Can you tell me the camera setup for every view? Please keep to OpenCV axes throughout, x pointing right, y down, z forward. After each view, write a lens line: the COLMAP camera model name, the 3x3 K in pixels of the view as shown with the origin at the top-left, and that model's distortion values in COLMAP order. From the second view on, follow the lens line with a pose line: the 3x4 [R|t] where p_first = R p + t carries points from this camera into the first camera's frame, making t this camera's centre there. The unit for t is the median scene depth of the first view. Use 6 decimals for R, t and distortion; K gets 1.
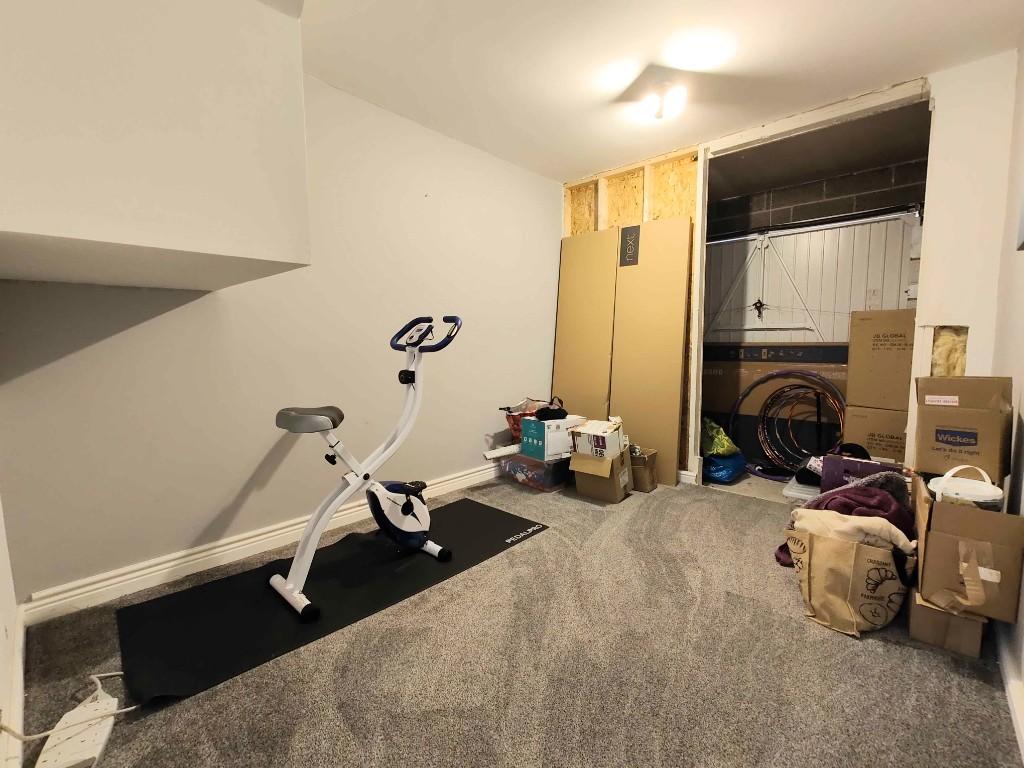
lens RADIAL K [[448.9, 0, 509.9], [0, 448.9, 380.9], [0, 0, 1]] dist [0.002020, -0.000261]
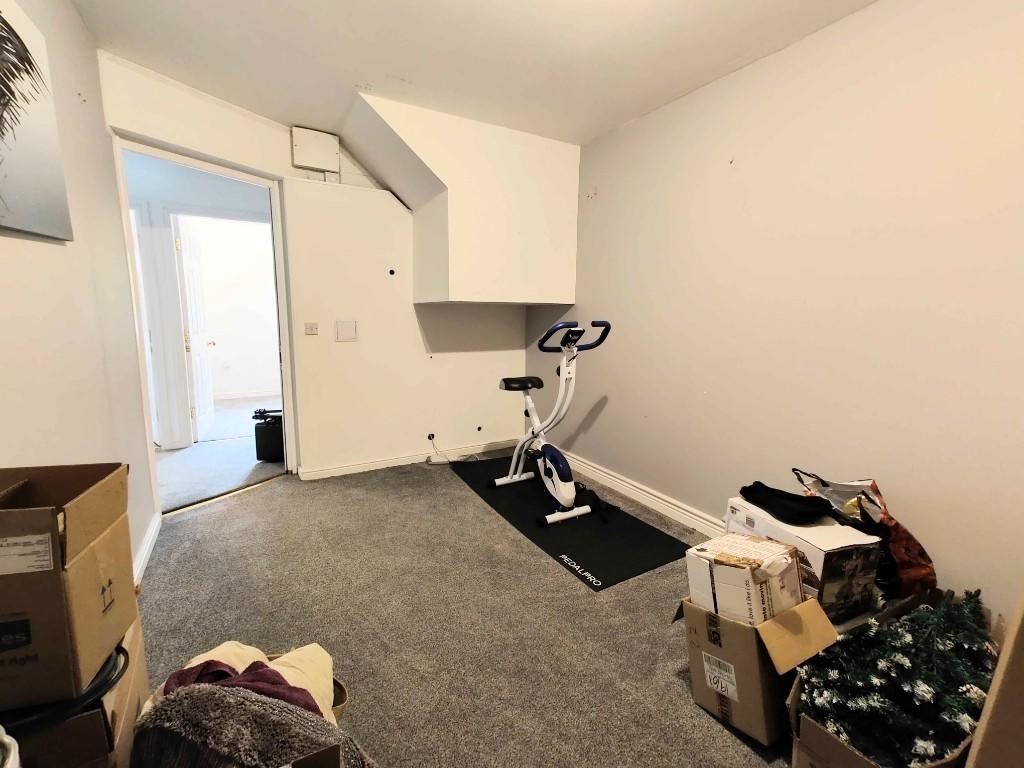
lens RADIAL K [[448.9, 0, 509.9], [0, 448.9, 380.9], [0, 0, 1]] dist [0.002020, -0.000261]
pose [[-0.308803, 0.135904, -0.941367, 0.895820], [-0.095334, 0.980332, 0.172802, -0.164691], [0.946336, 0.143106, -0.289773, 1.140881]]
